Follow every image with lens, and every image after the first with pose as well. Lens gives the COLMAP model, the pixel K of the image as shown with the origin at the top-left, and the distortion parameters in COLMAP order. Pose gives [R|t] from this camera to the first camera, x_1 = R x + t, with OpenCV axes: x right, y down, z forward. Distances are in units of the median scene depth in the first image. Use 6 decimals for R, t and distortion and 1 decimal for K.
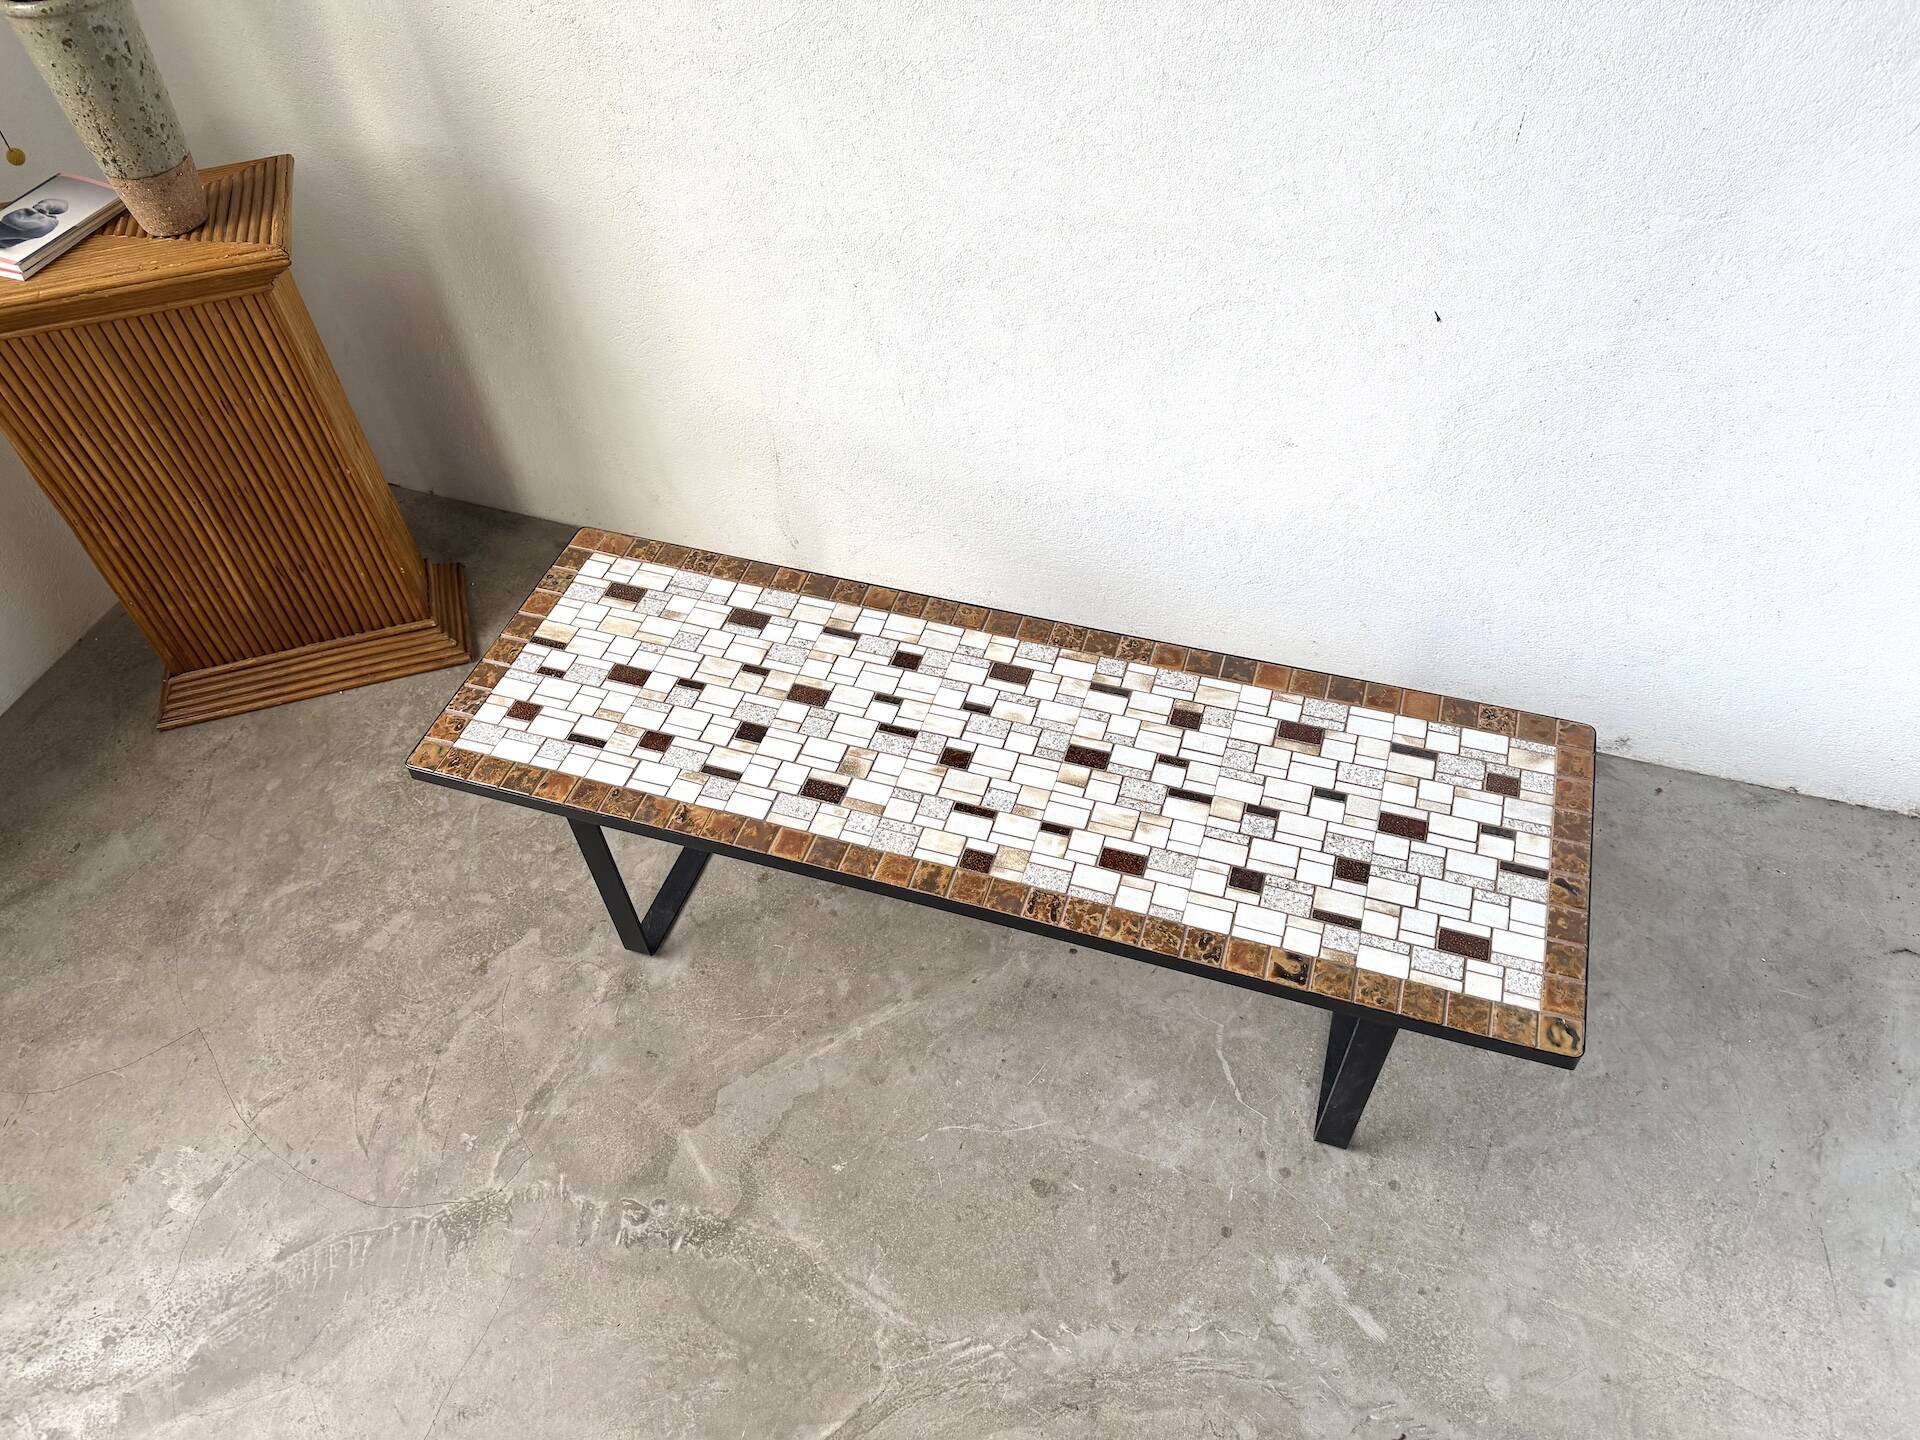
lens RADIAL K [[1347.8, 0, 952.9], [0, 1347.8, 737.0], [0, 0, 1]] dist [0.067831, -0.085281]
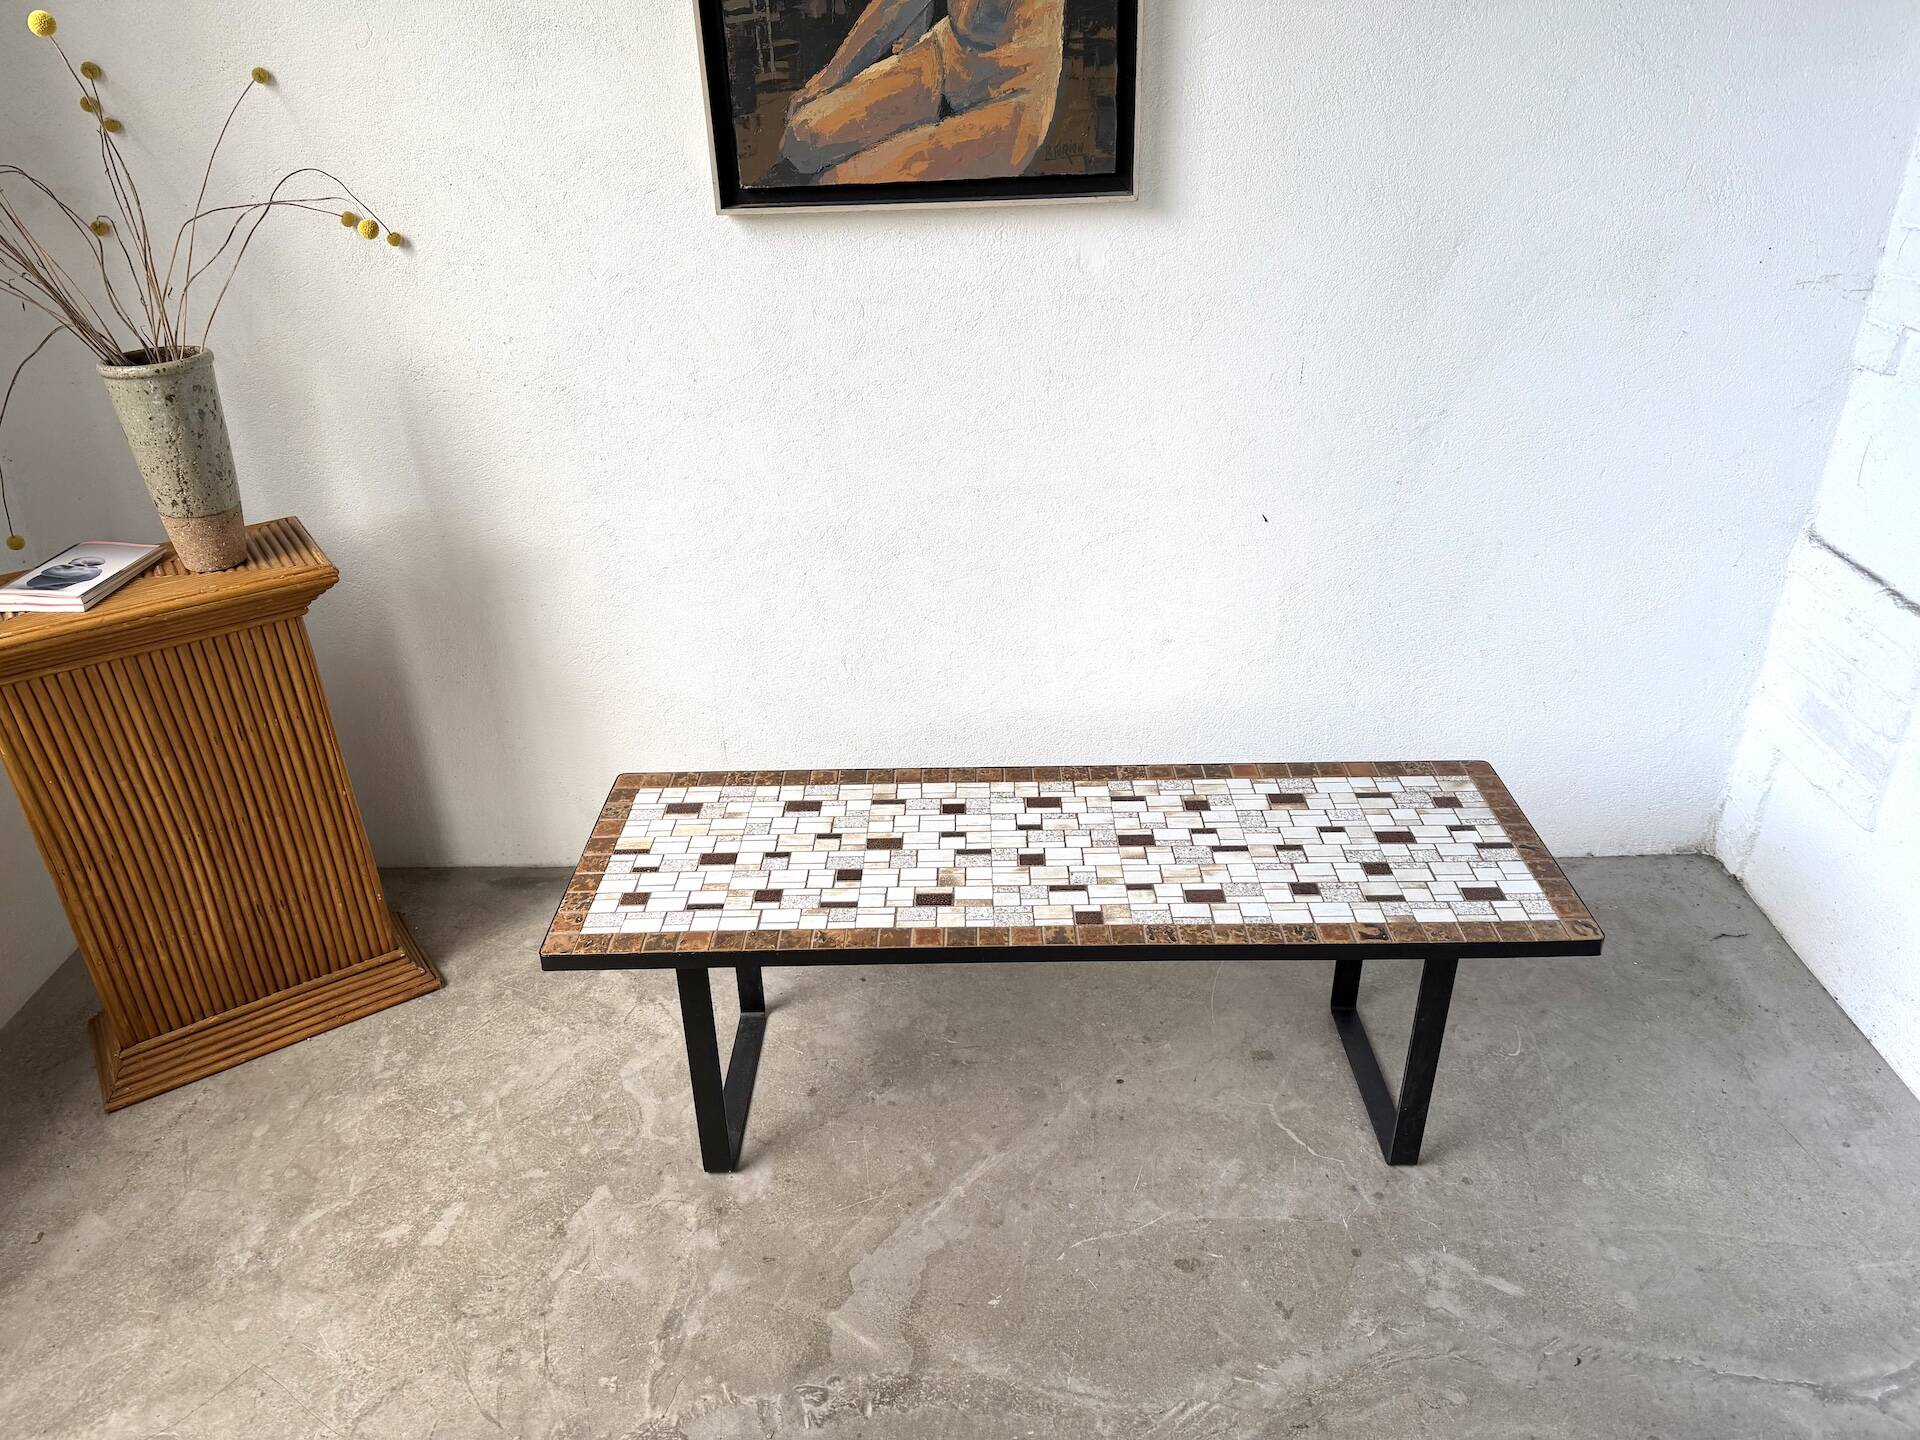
lens RADIAL K [[1337.3, 0, 959.8], [0, 1337.3, 729.7], [0, 0, 1]] dist [0.044444, -0.054606]
pose [[0.951716, -0.131950, 0.277177, -0.351080], [0.224933, 0.914192, -0.337133, 0.279139], [-0.208908, 0.383201, 0.899730, -0.064714]]
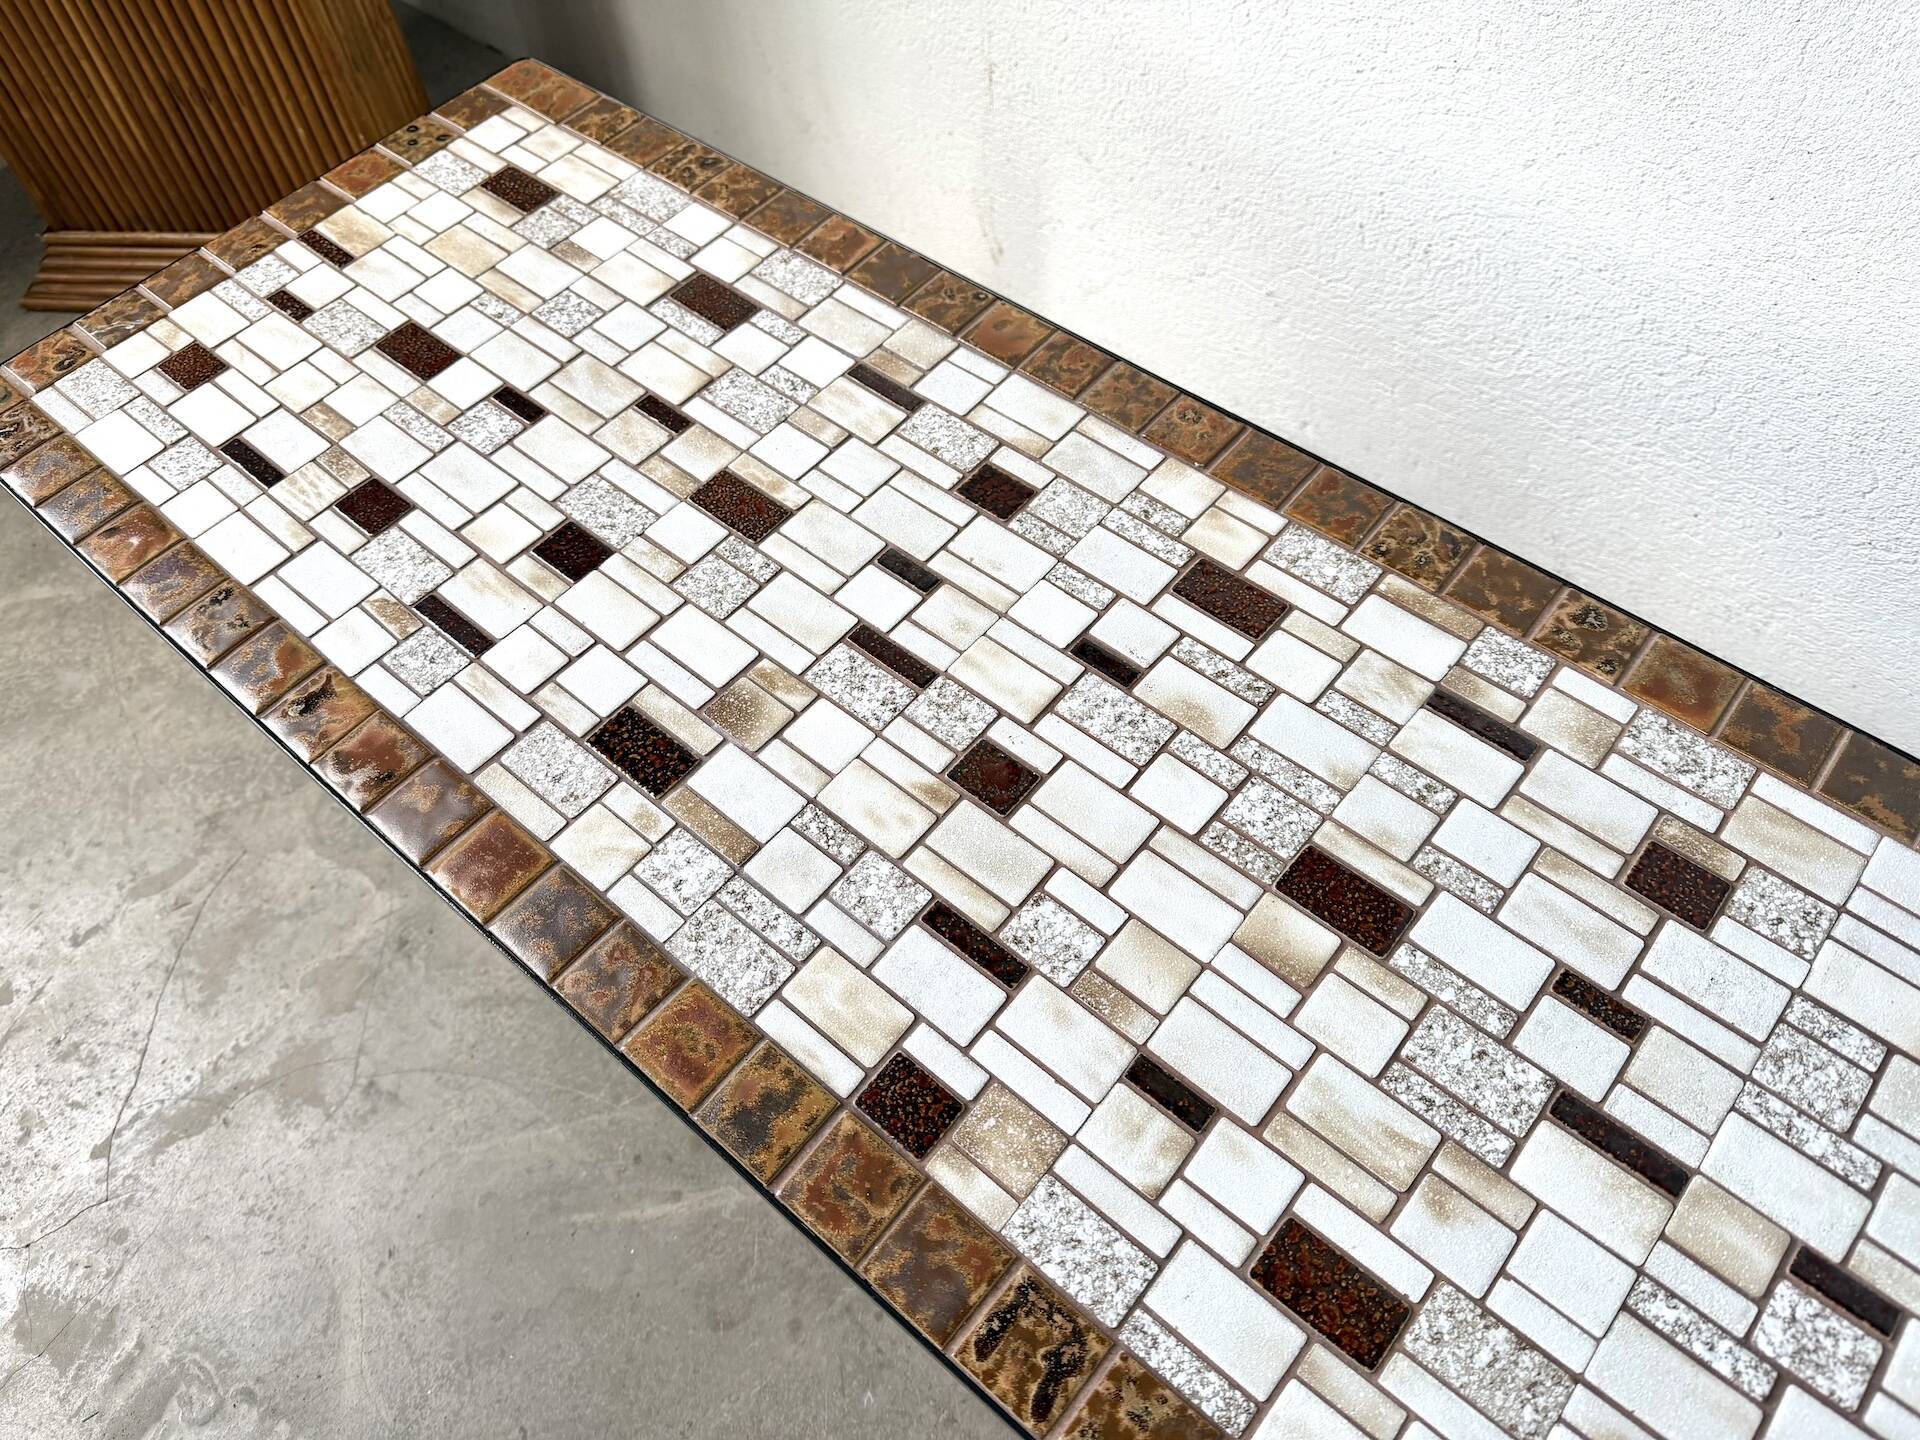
lens RADIAL K [[1347.8, 0, 938.2], [0, 1347.8, 718.1], [0, 0, 1]] dist [0.067831, -0.085281]
pose [[0.922039, 0.315918, -0.223695, 0.064290], [-0.286862, 0.945656, 0.153119, -0.051117], [0.259911, -0.077012, 0.962557, 0.618847]]
